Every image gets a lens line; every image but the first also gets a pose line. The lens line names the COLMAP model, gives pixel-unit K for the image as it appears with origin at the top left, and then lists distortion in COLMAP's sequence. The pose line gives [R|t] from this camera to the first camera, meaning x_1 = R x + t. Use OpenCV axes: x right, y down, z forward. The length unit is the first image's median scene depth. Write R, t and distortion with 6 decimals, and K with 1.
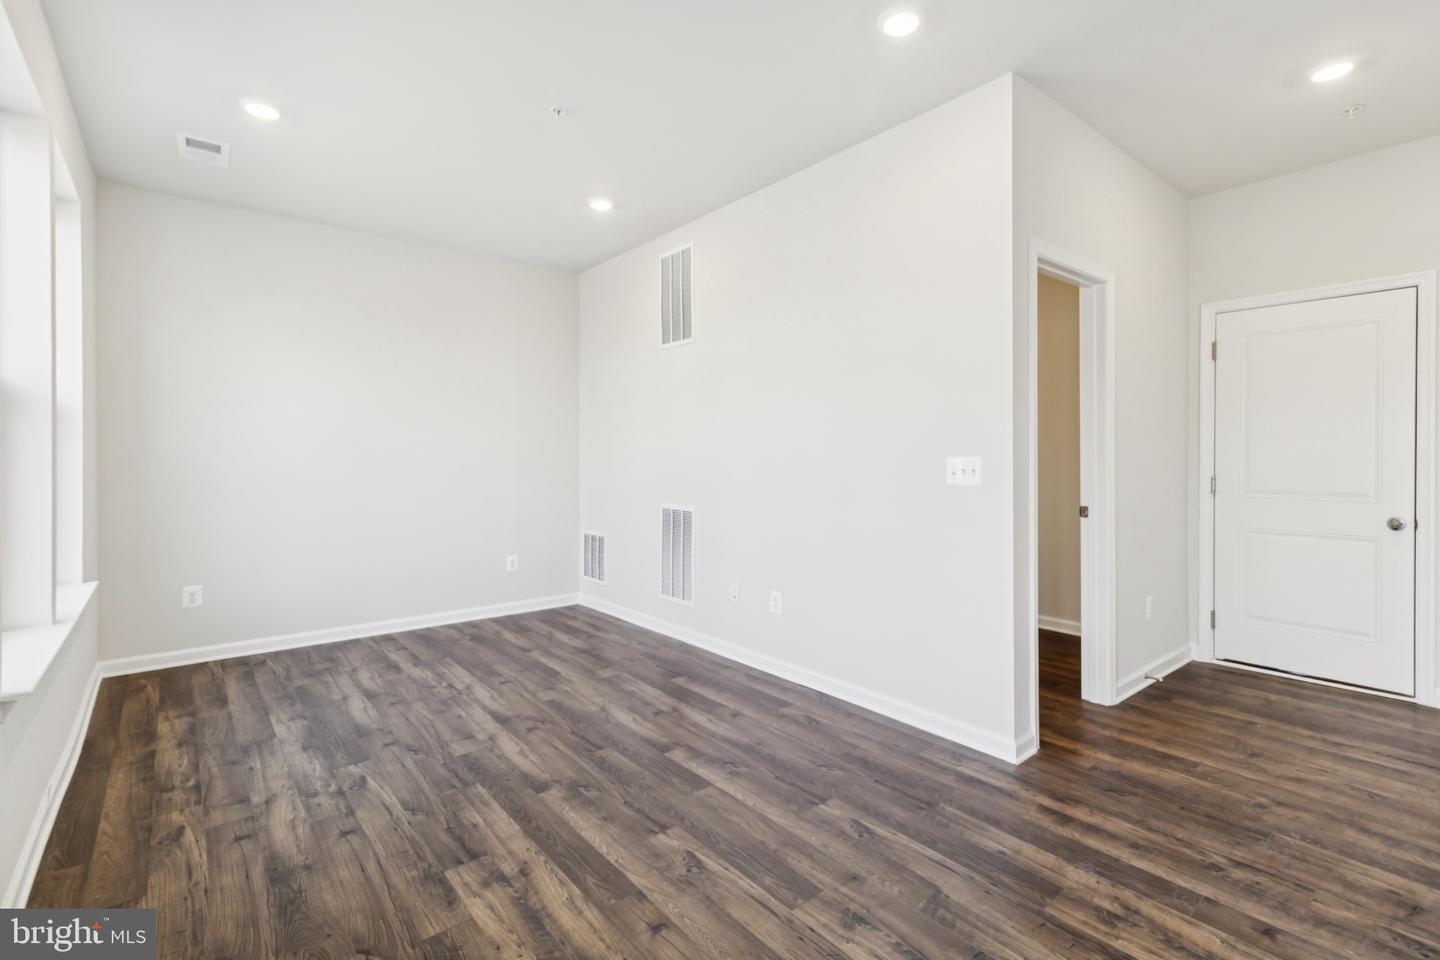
lens RADIAL K [[665.9, 0, 723.7], [0, 665.9, 456.6], [0, 0, 1]] dist [0.001691, 0.000352]
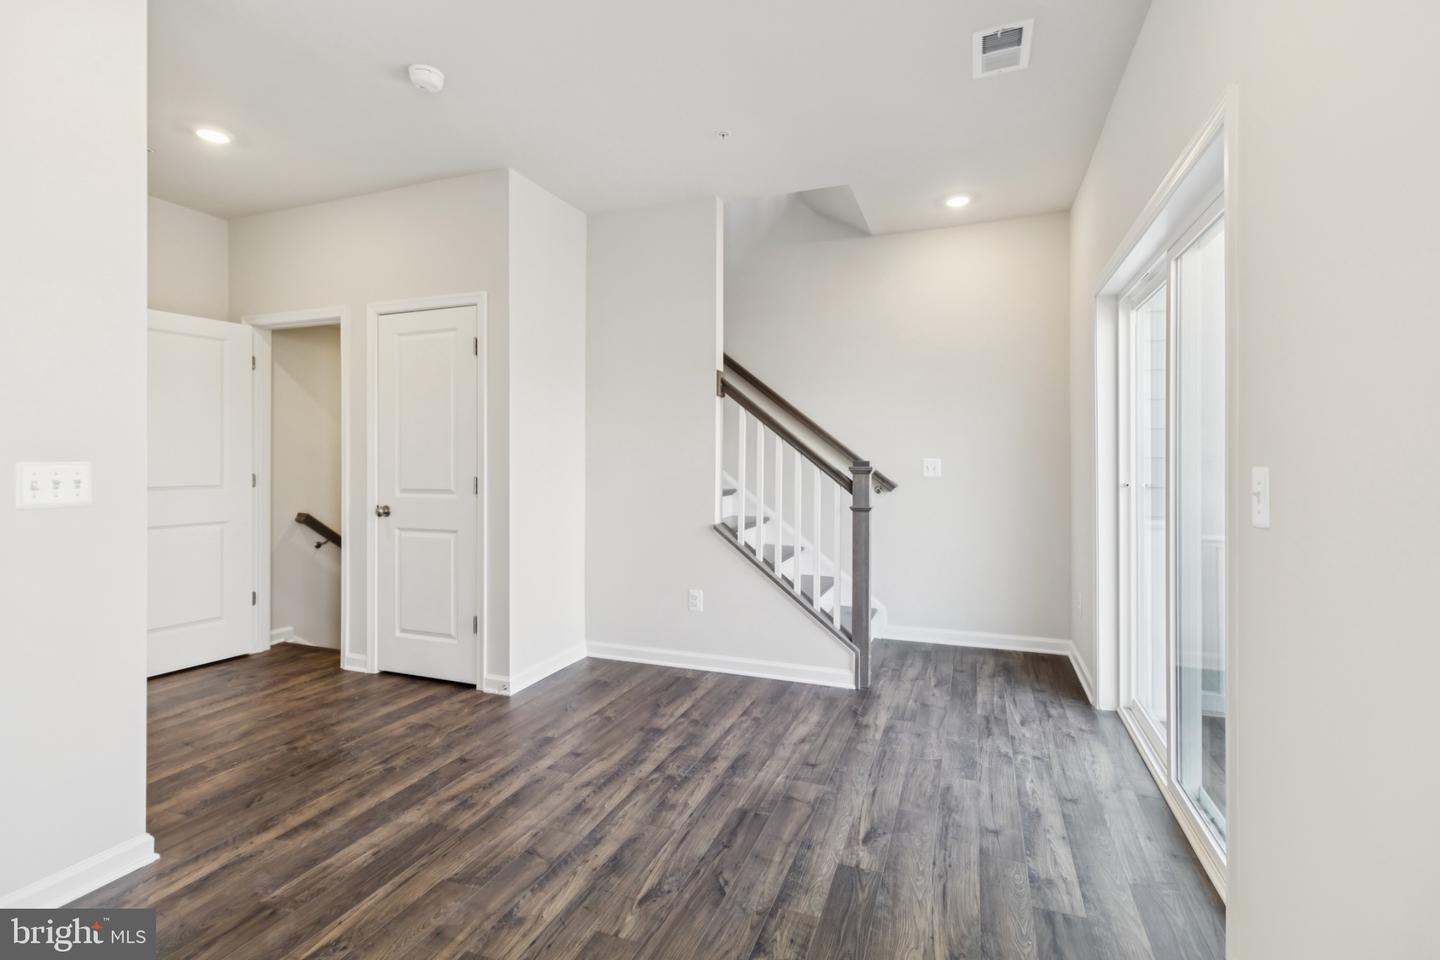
lens RADIAL K [[665.9, 0, 723.7], [0, 665.9, 456.6], [0, 0, 1]] dist [0.001691, 0.000352]
pose [[-0.502027, 0.005989, 0.864831, -0.710877], [0.003748, 0.999982, -0.004749, 0.000916], [-0.864844, 0.000857, -0.502040, 1.033237]]
